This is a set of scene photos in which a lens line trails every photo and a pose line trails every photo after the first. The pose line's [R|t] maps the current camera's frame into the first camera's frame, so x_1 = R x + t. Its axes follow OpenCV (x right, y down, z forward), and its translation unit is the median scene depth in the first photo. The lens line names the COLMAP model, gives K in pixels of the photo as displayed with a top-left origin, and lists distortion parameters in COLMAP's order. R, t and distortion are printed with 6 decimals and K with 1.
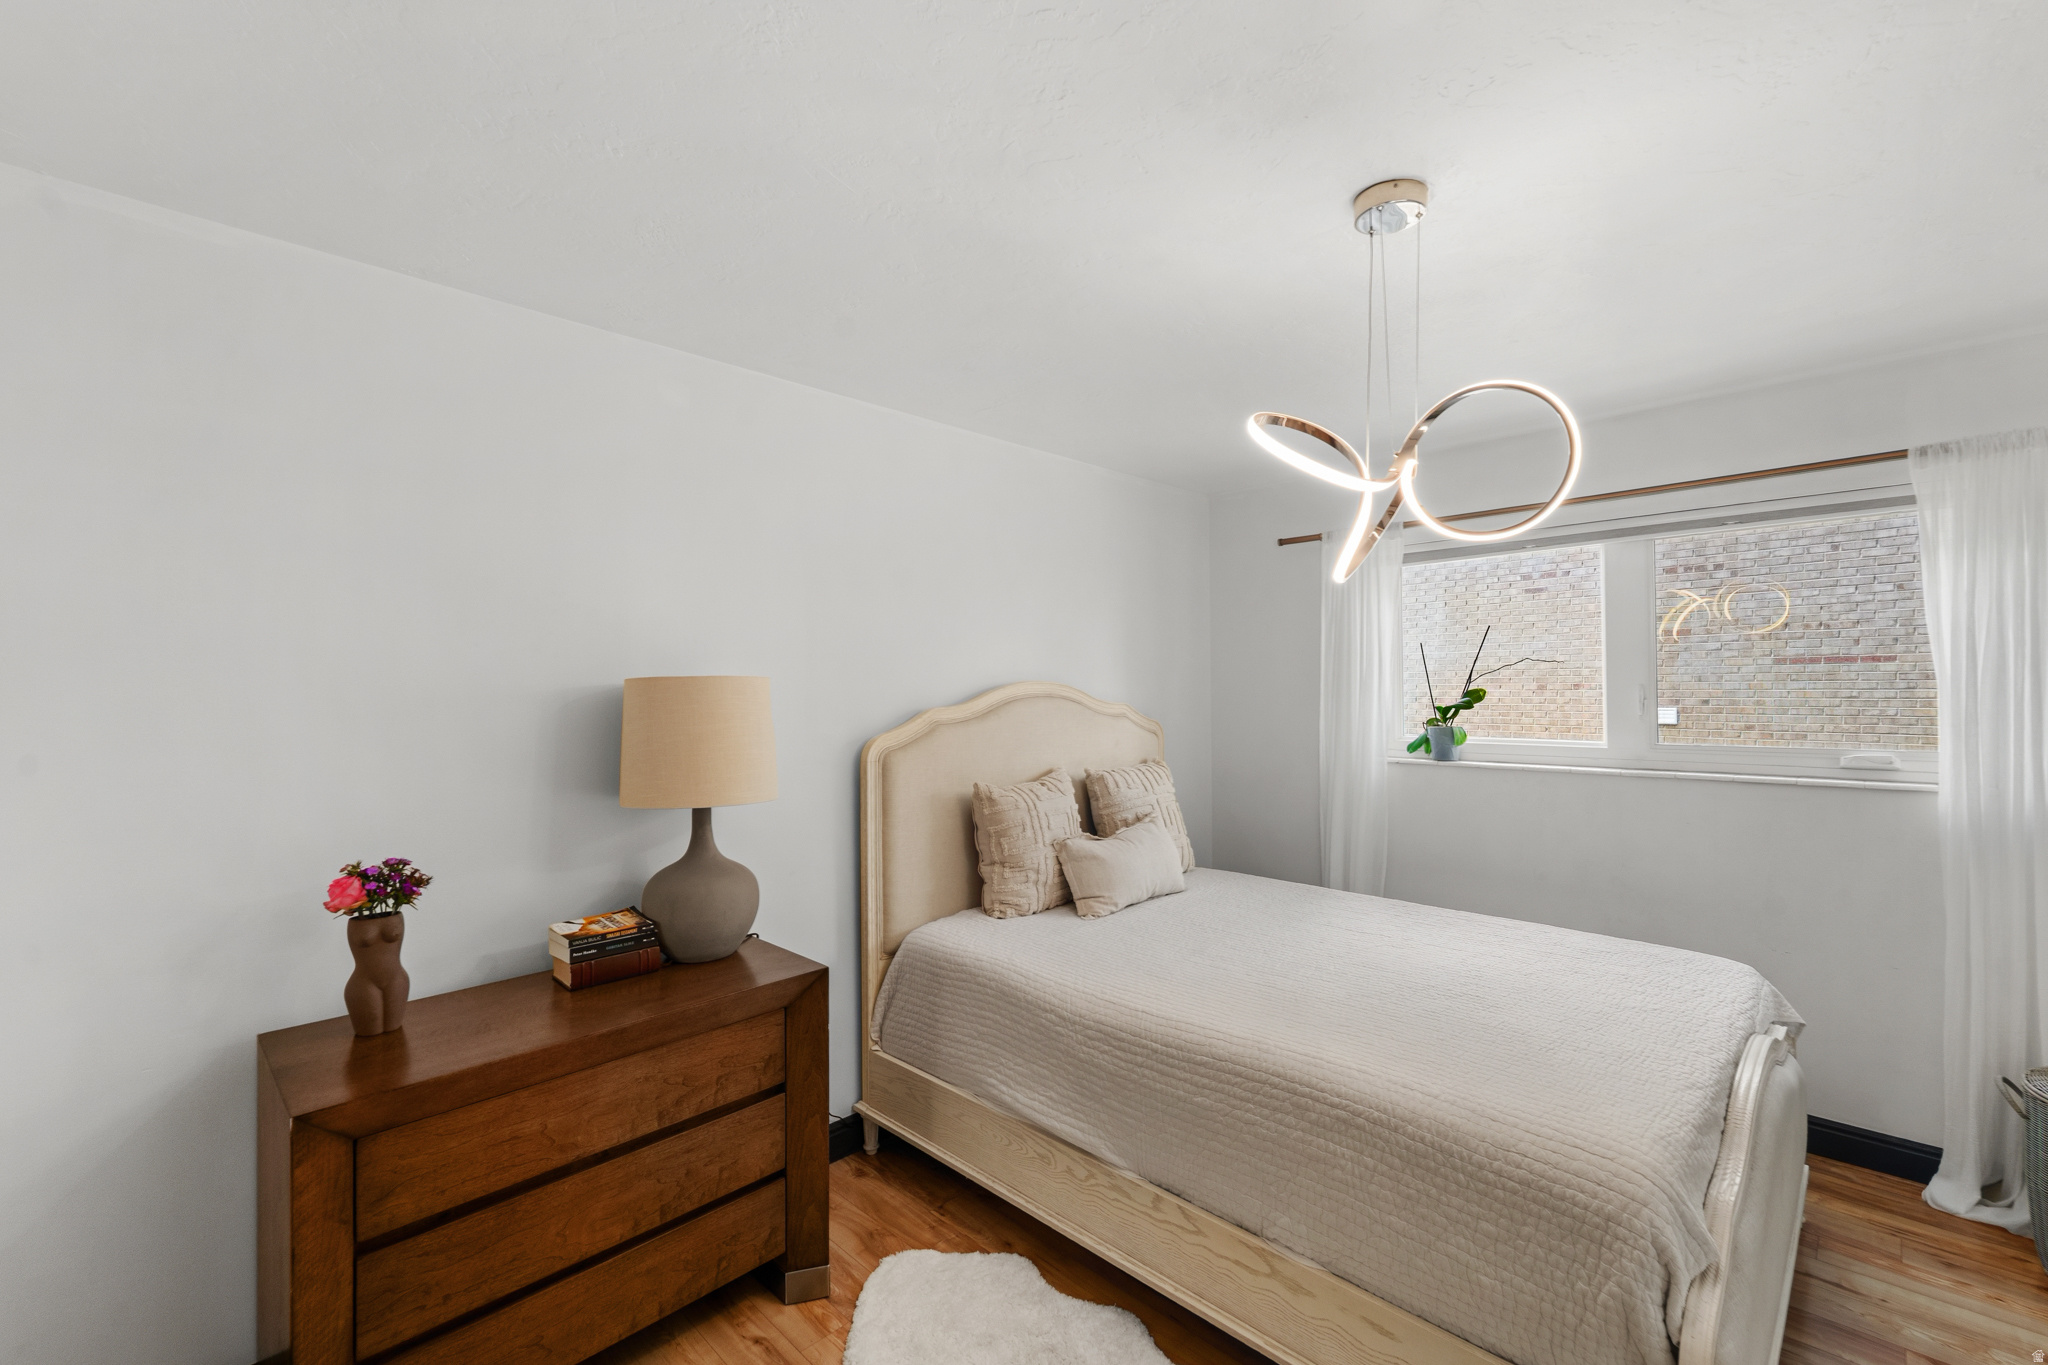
lens RADIAL K [[856.6, 0, 1034.9], [0, 856.6, 691.7], [0, 0, 1]] dist [0.002389, -0.000983]
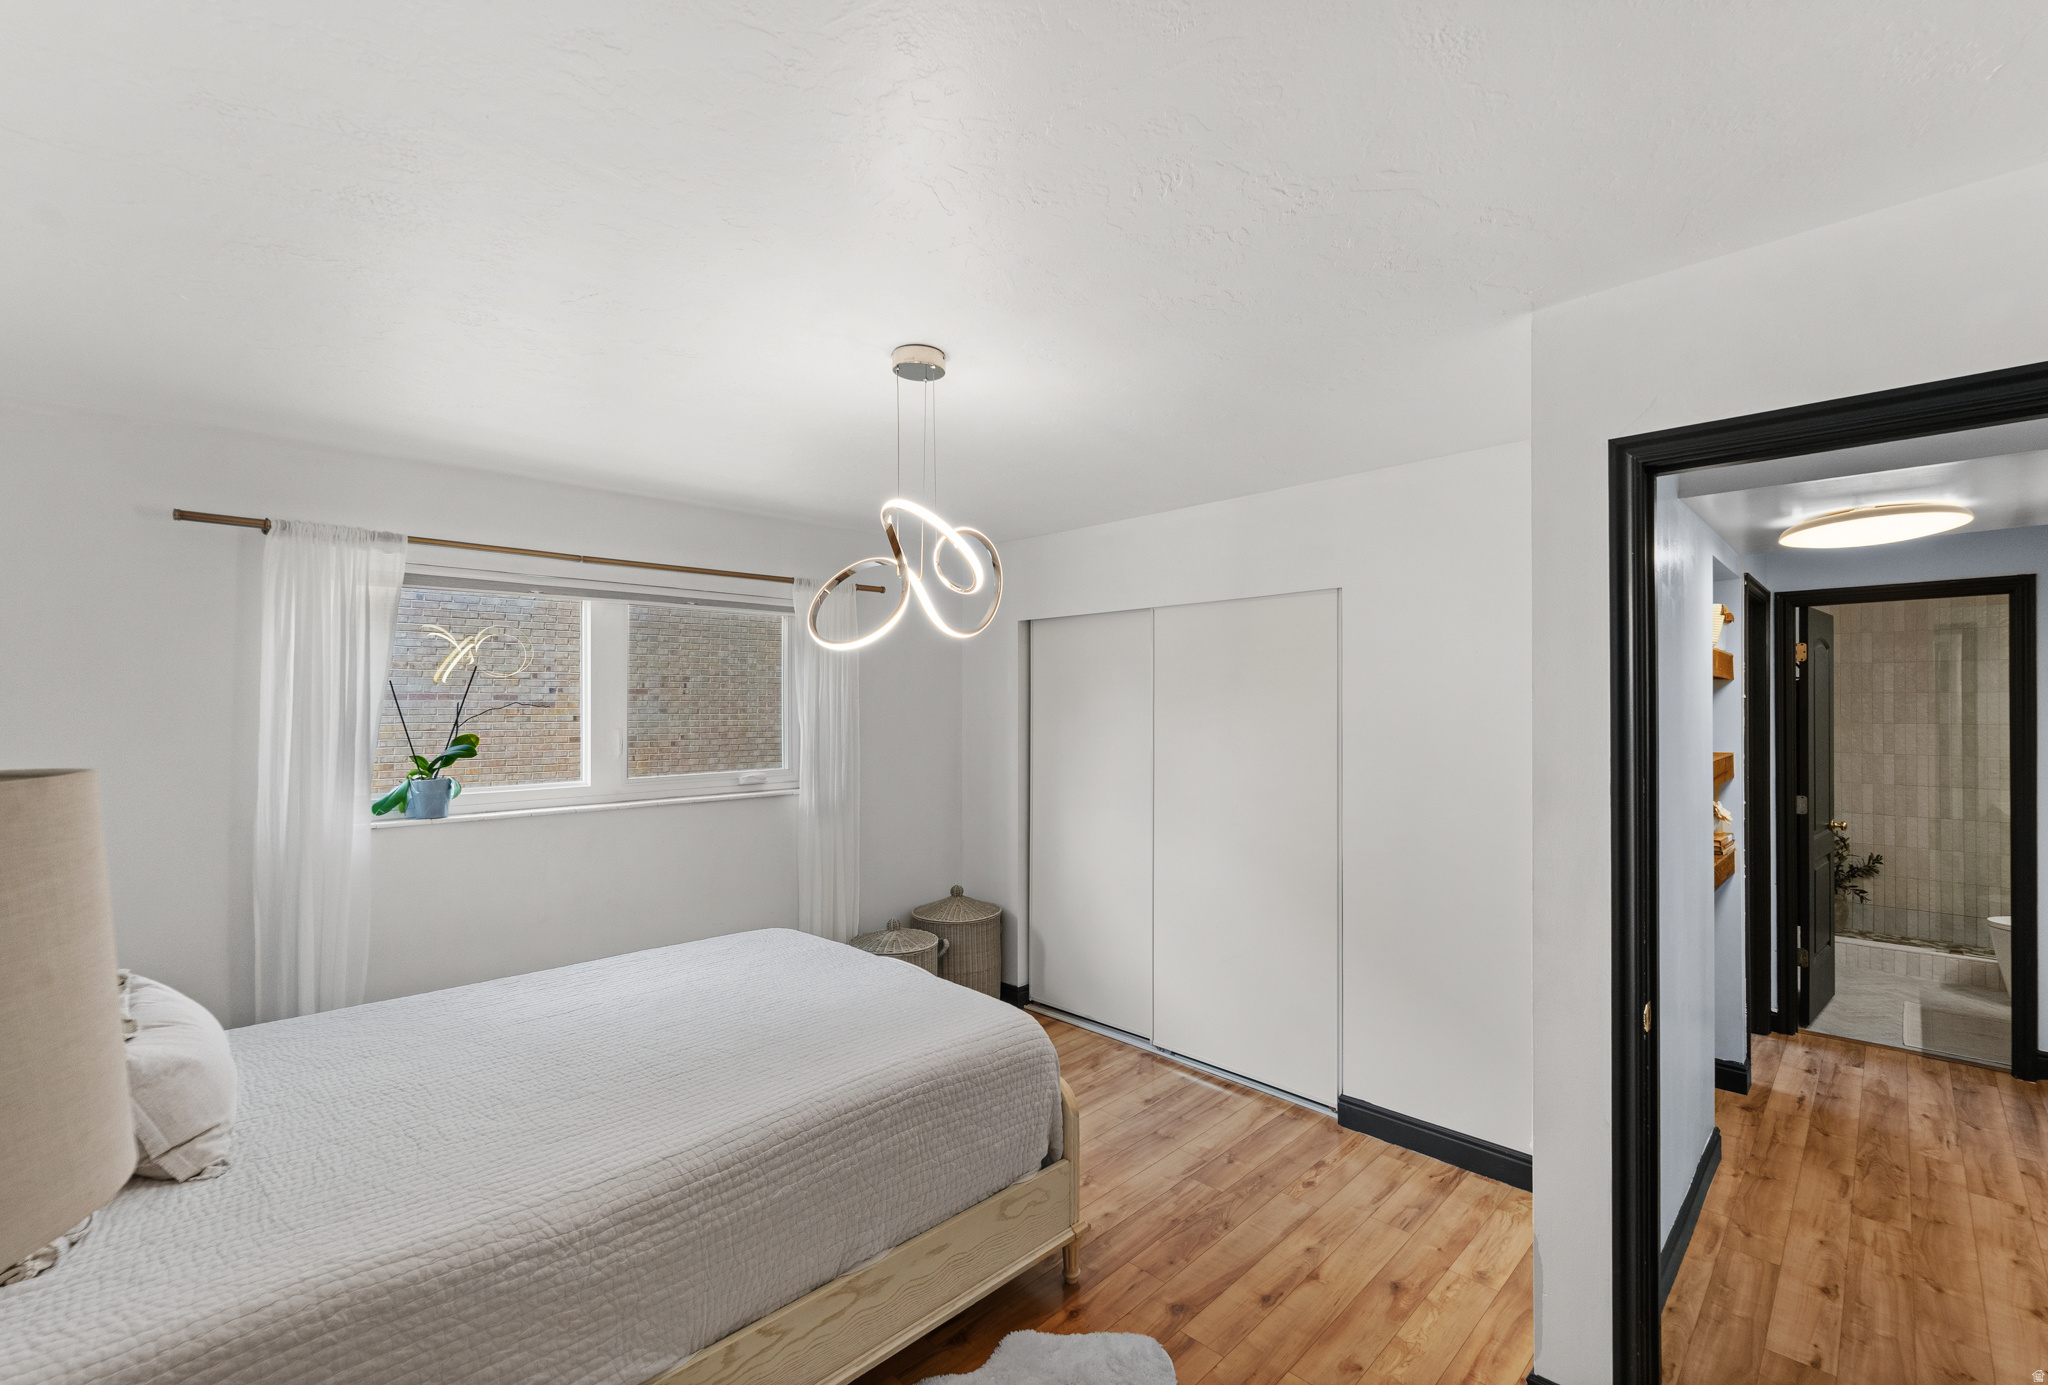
lens RADIAL K [[882.1, 0, 1025.8], [0, 882.1, 707.8], [0, 0, 1]] dist [-0.003071, -0.000643]
pose [[0.004432, 0.005469, 0.999975, -0.693711], [0.006084, 0.999966, -0.005496, -0.038243], [-0.999972, 0.006108, 0.004399, 0.660149]]
